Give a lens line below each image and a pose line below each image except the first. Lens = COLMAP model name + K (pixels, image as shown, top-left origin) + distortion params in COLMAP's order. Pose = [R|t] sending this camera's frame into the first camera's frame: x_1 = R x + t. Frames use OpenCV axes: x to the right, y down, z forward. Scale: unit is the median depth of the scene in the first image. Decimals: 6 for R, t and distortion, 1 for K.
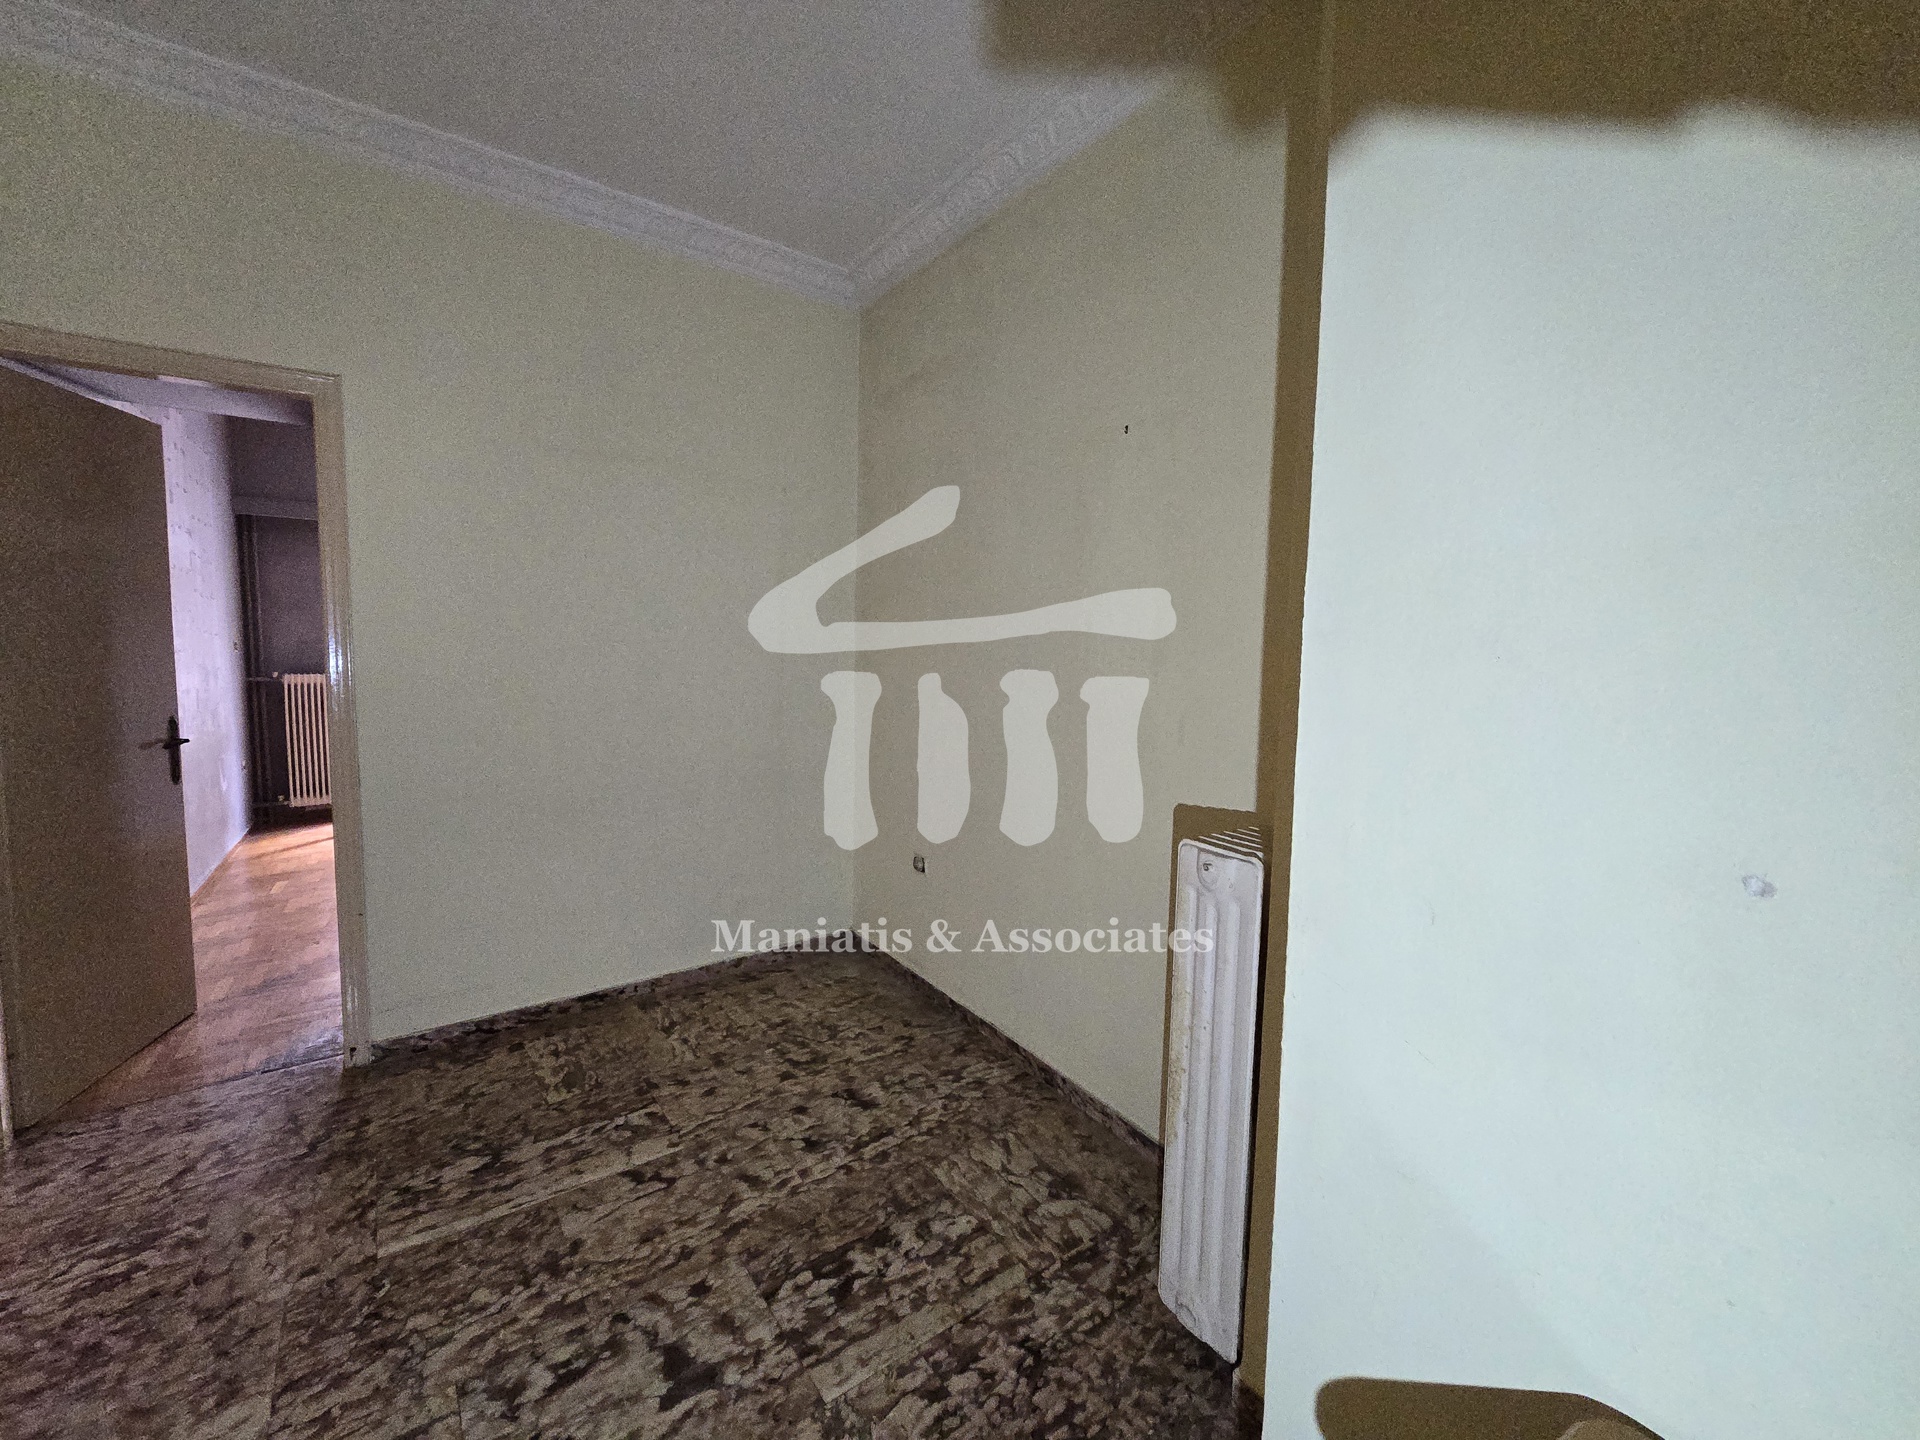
lens RADIAL K [[765.8, 0, 962.8], [0, 765.8, 701.3], [0, 0, 1]] dist [0.001110, -0.000873]
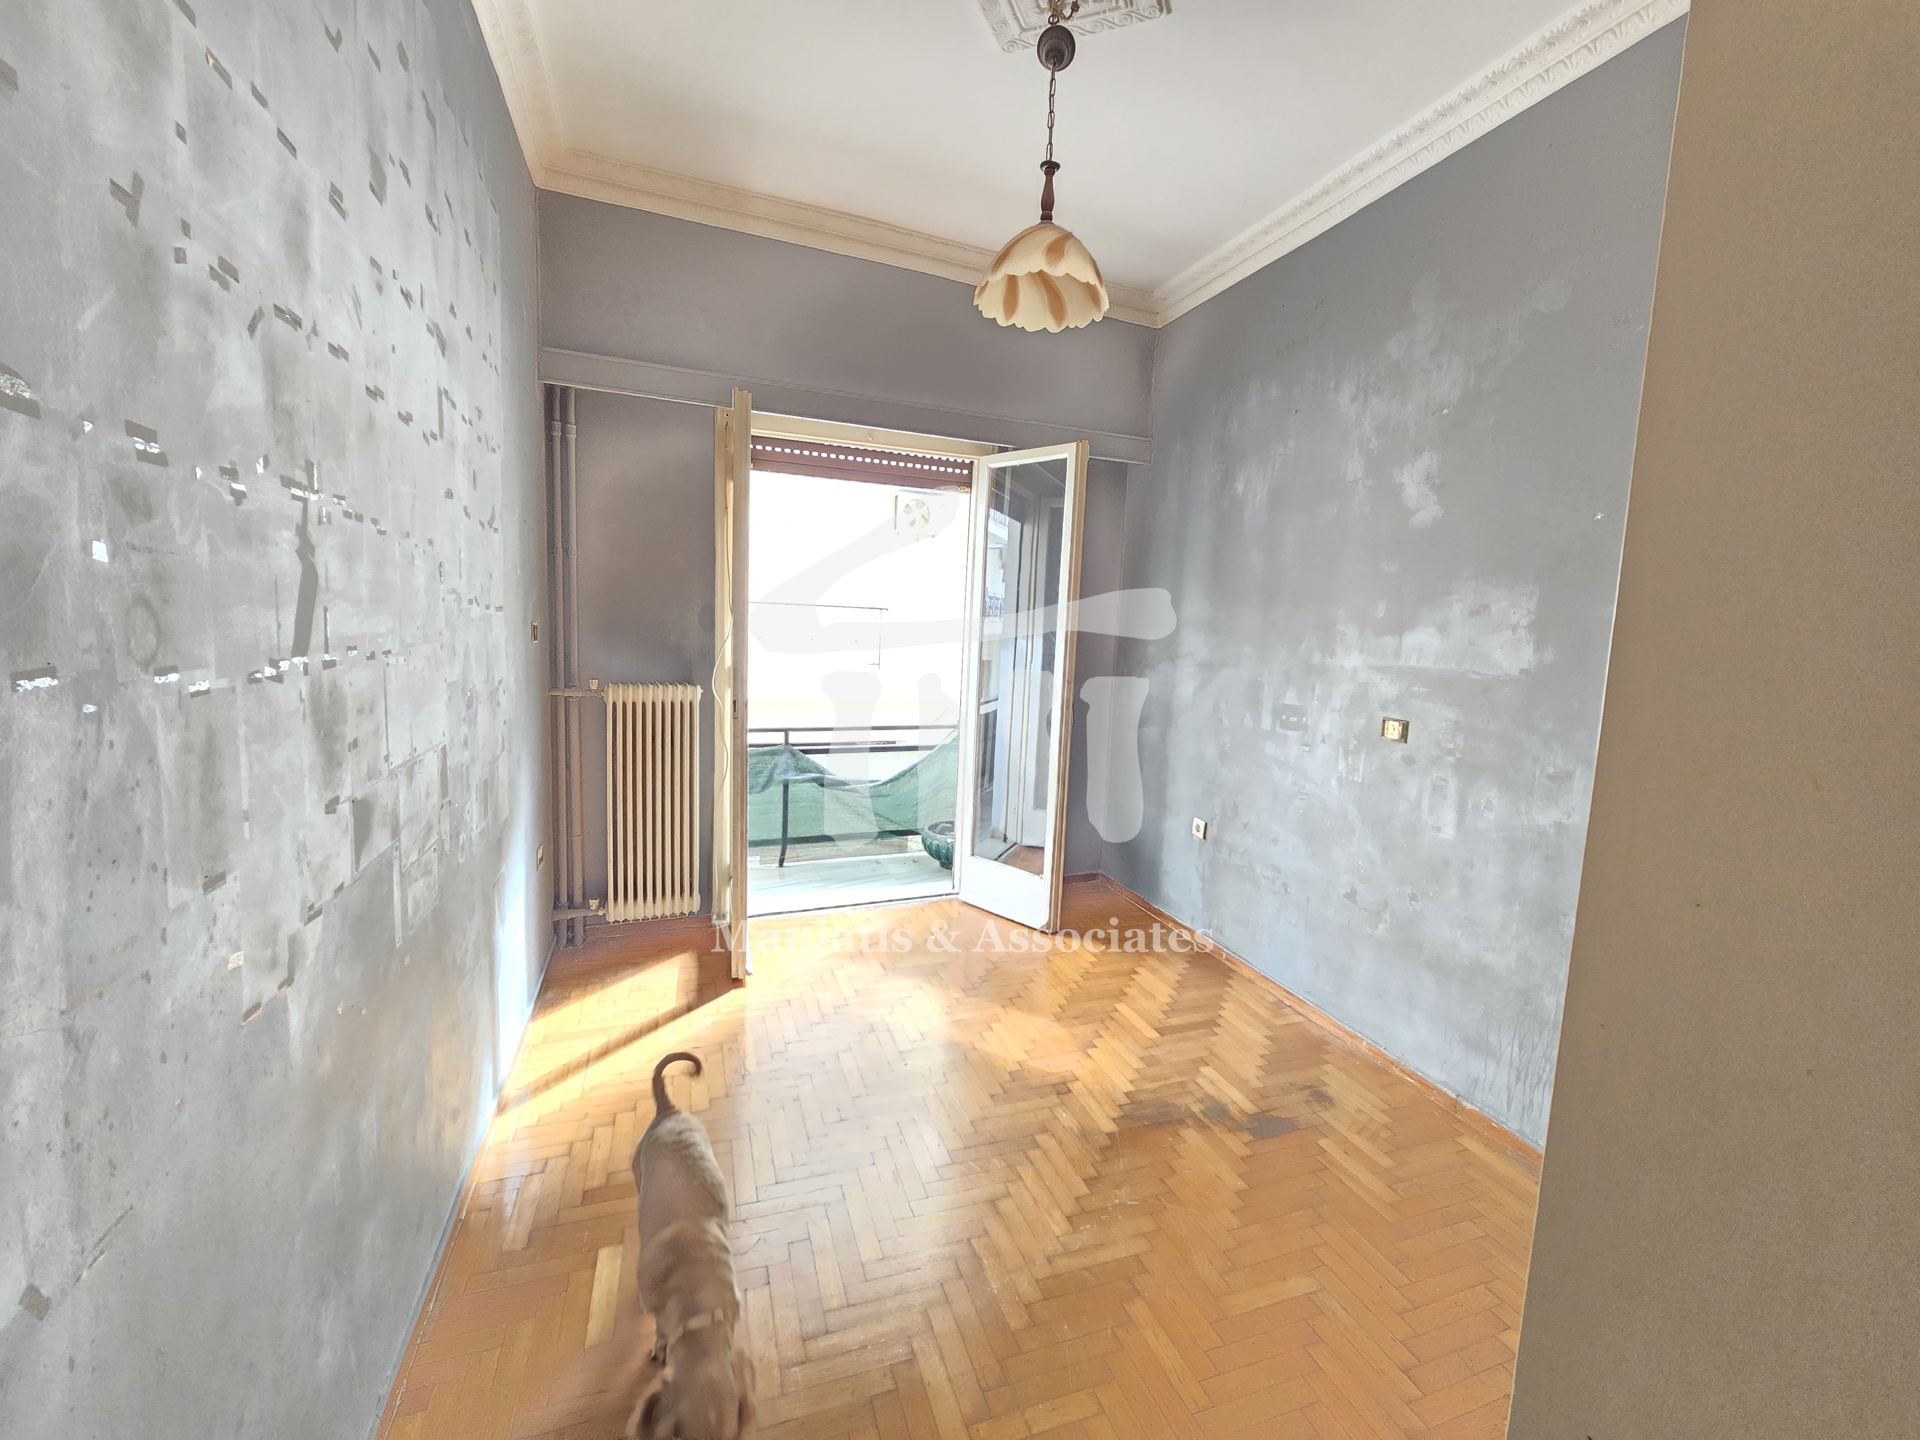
lens RADIAL K [[763.5, 0, 954.9], [0, 763.5, 701.7], [0, 0, 1]] dist [0.000204, -0.000190]
pose [[0.964020, 0.047003, -0.261640, -0.504737], [-0.042977, 0.998853, 0.021093, -0.044931], [0.262331, -0.009089, 0.964935, 0.540695]]
